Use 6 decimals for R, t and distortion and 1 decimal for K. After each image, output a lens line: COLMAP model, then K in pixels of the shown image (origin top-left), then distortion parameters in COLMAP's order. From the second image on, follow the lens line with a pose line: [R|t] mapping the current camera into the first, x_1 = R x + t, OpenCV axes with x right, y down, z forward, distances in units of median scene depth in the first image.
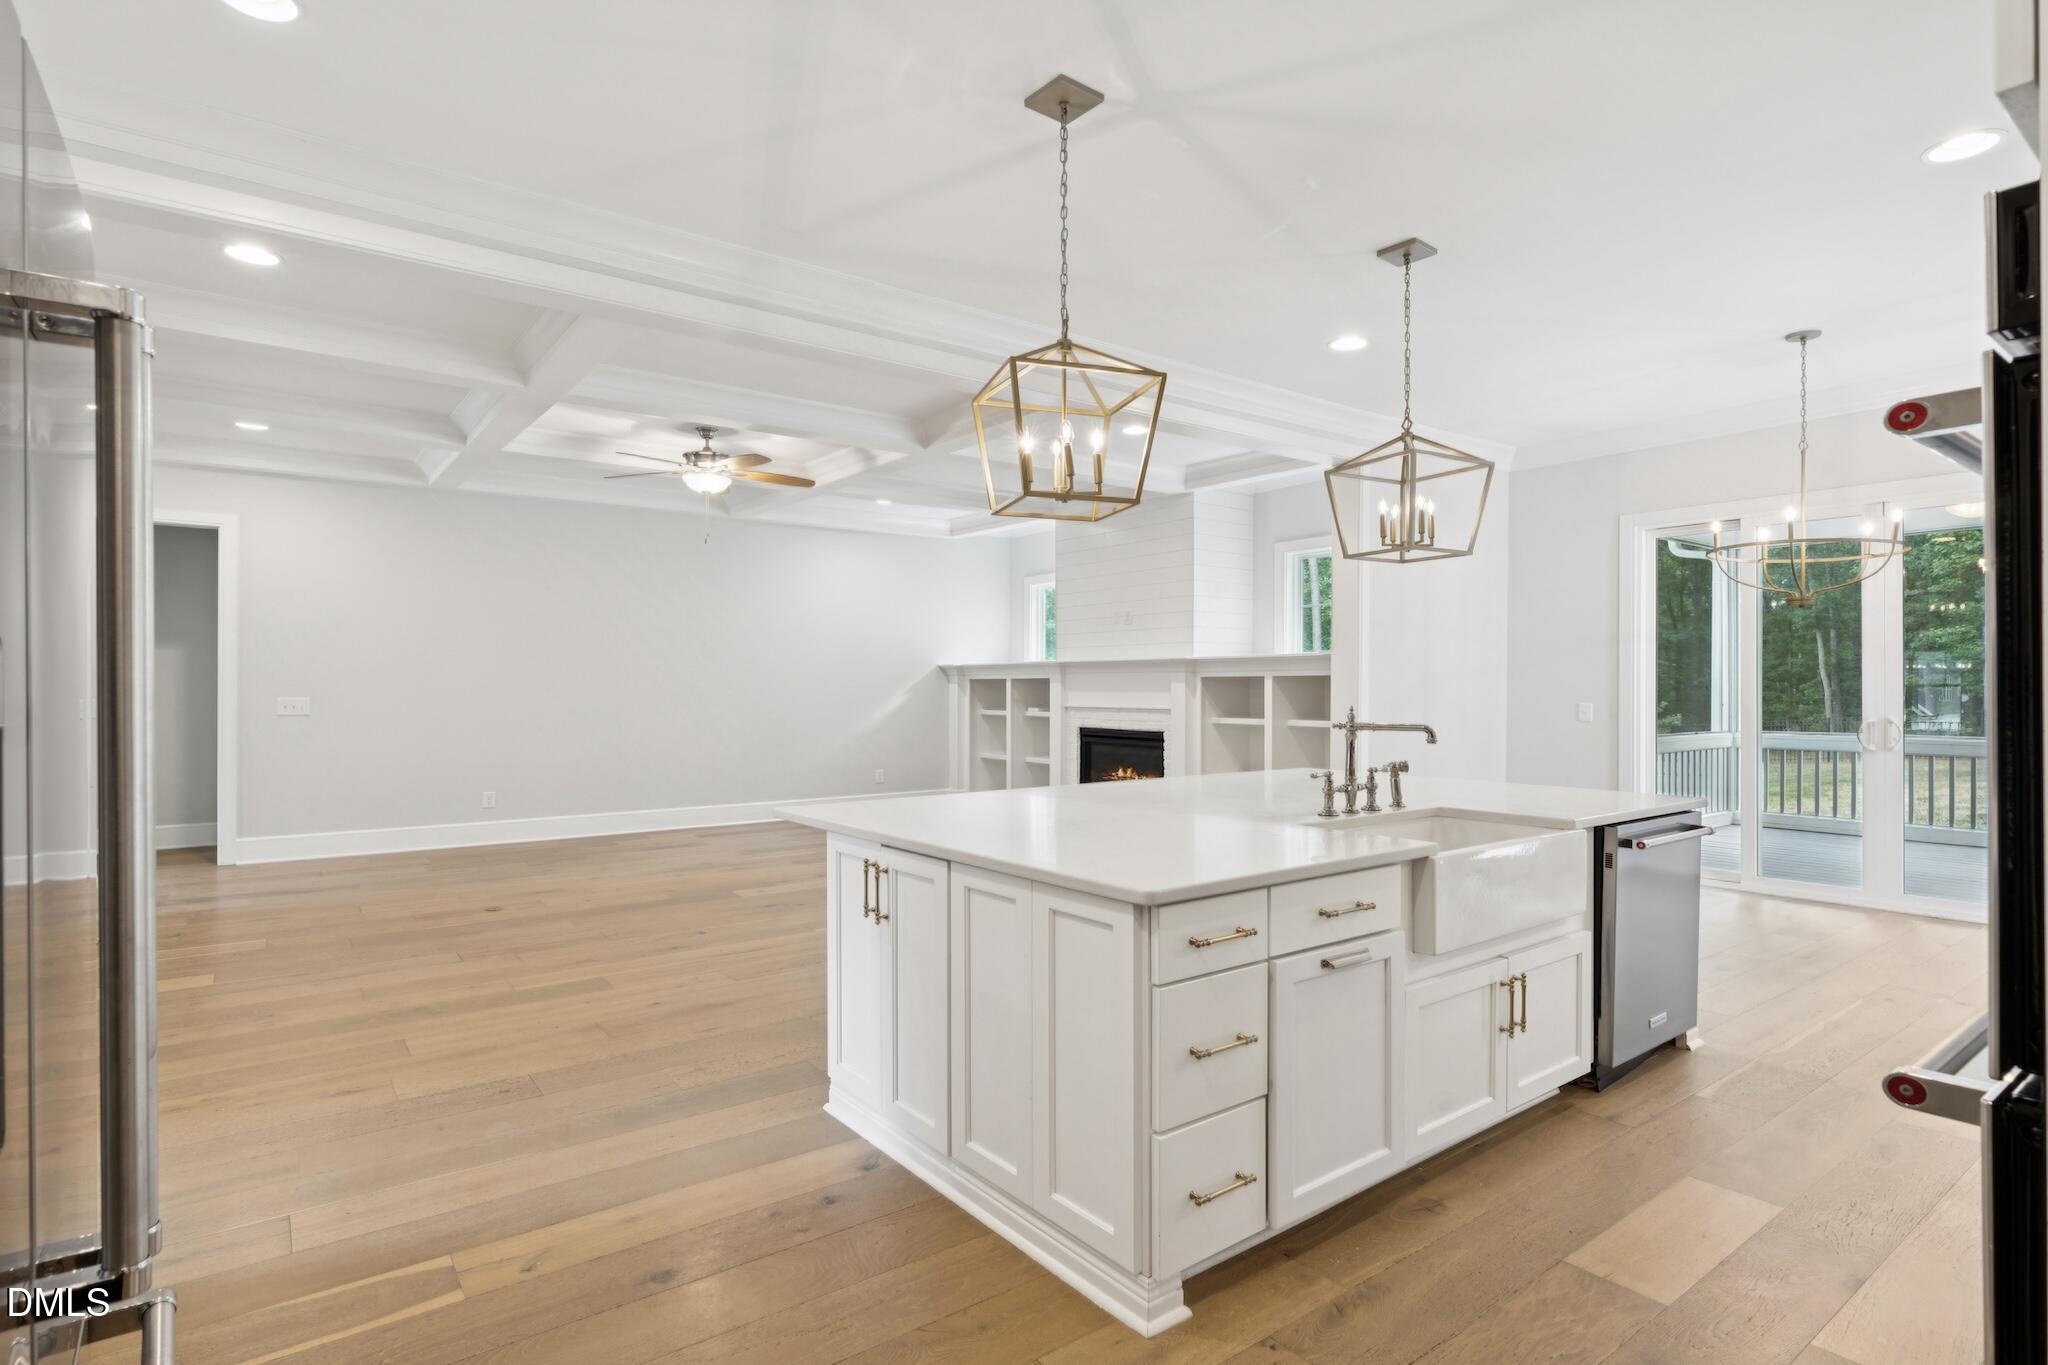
lens RADIAL K [[1046.1, 0, 1024.4], [0, 1046.1, 684.4], [0, 0, 1]] dist [-0.007309, 0.002140]
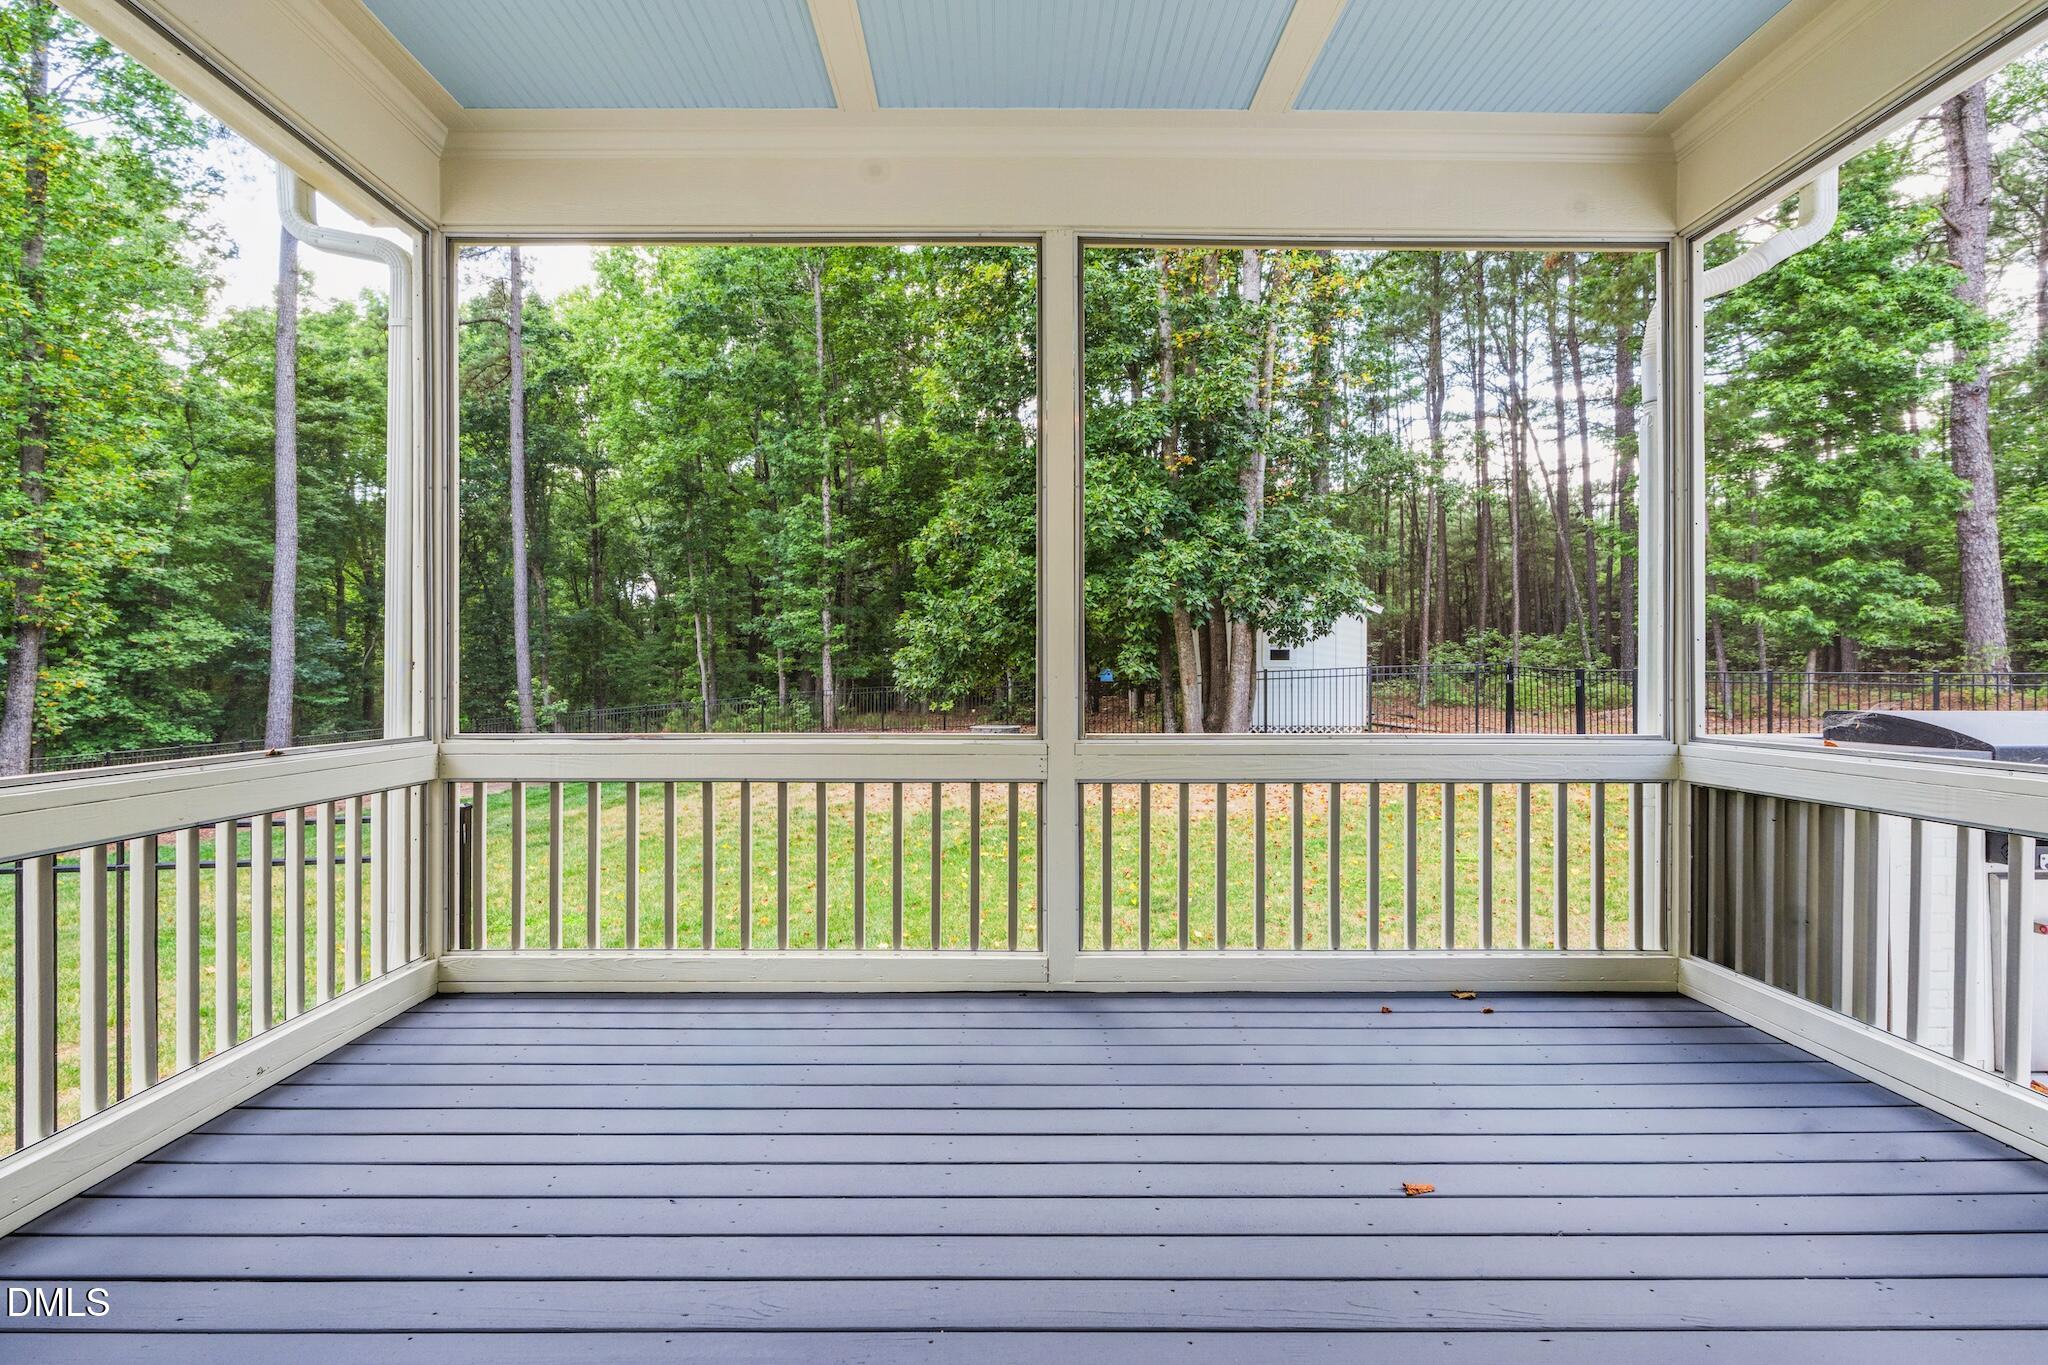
lens RADIAL K [[1059.2, 0, 1012.2], [0, 1059.2, 683.4], [0, 0, 1]] dist [-0.012992, 0.000674]
pose [[0.592773, -0.004920, 0.805355, 0.115187], [-0.003777, 0.999953, 0.008888, 0.005346], [-0.805361, -0.008310, 0.592727, 0.143358]]
